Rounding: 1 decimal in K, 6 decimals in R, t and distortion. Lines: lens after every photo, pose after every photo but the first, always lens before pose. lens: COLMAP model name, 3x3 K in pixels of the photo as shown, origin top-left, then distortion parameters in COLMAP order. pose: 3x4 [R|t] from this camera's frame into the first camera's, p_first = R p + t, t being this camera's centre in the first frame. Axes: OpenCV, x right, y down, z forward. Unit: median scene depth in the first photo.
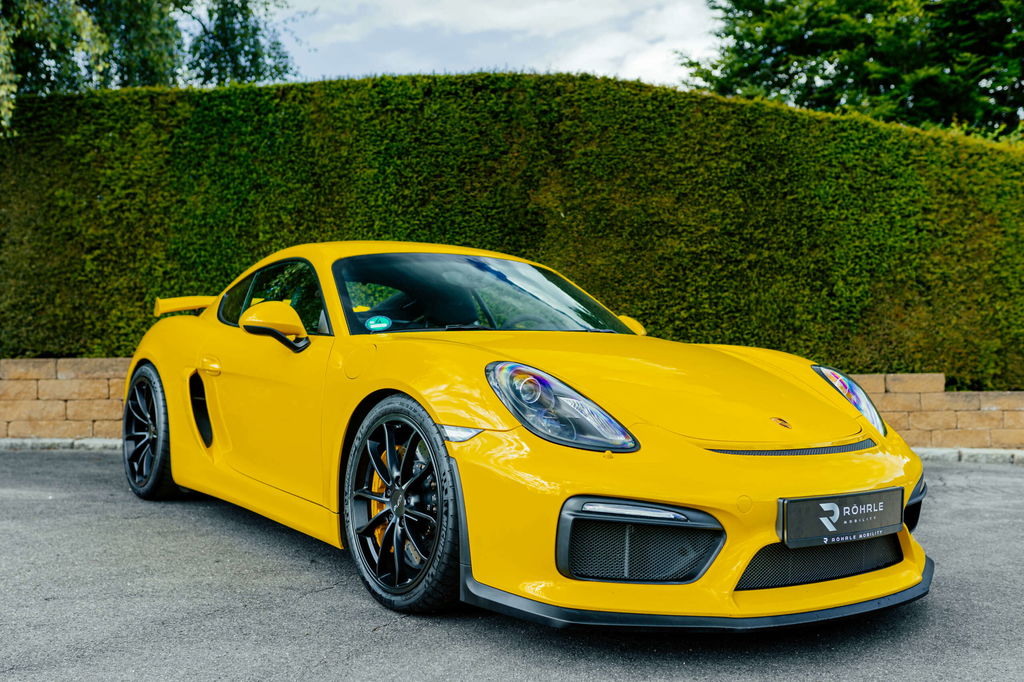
lens RADIAL K [[1061.2, 0, 498.1], [0, 1061.2, 370.5], [0, 0, 1]] dist [-0.062396, 0.078835]
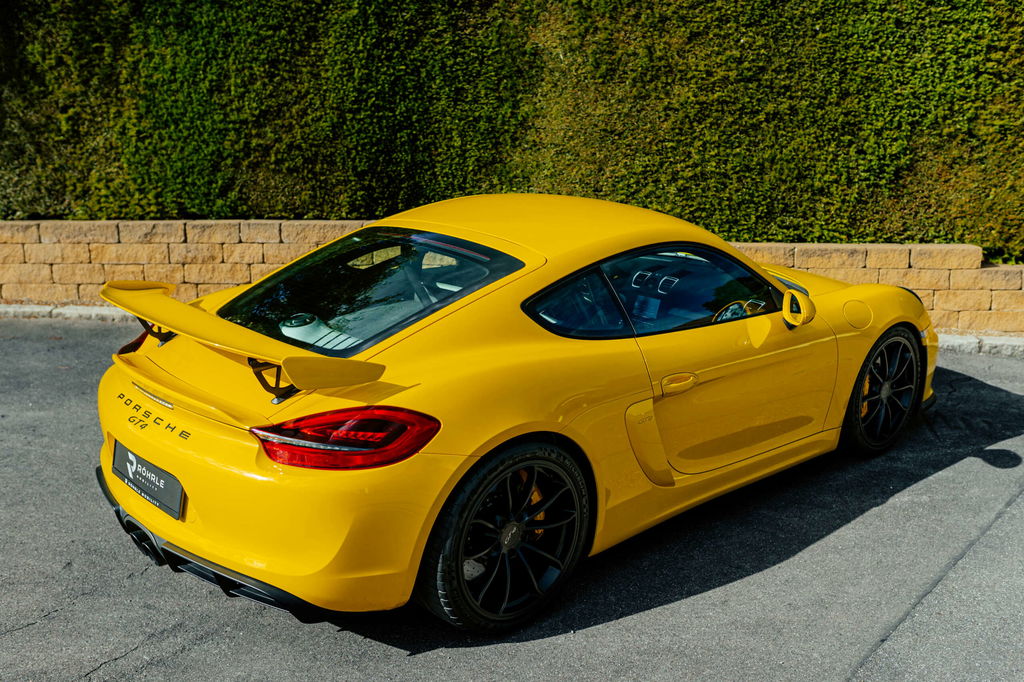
lens RADIAL K [[1044.9, 0, 522.2], [0, 1044.9, 372.0], [0, 0, 1]] dist [-0.054333, 0.063602]
pose [[0.985971, 0.044874, -0.160772, 0.184375], [-0.002123, 0.966478, 0.256739, -0.115928], [0.166904, -0.252796, 0.953015, 0.081658]]
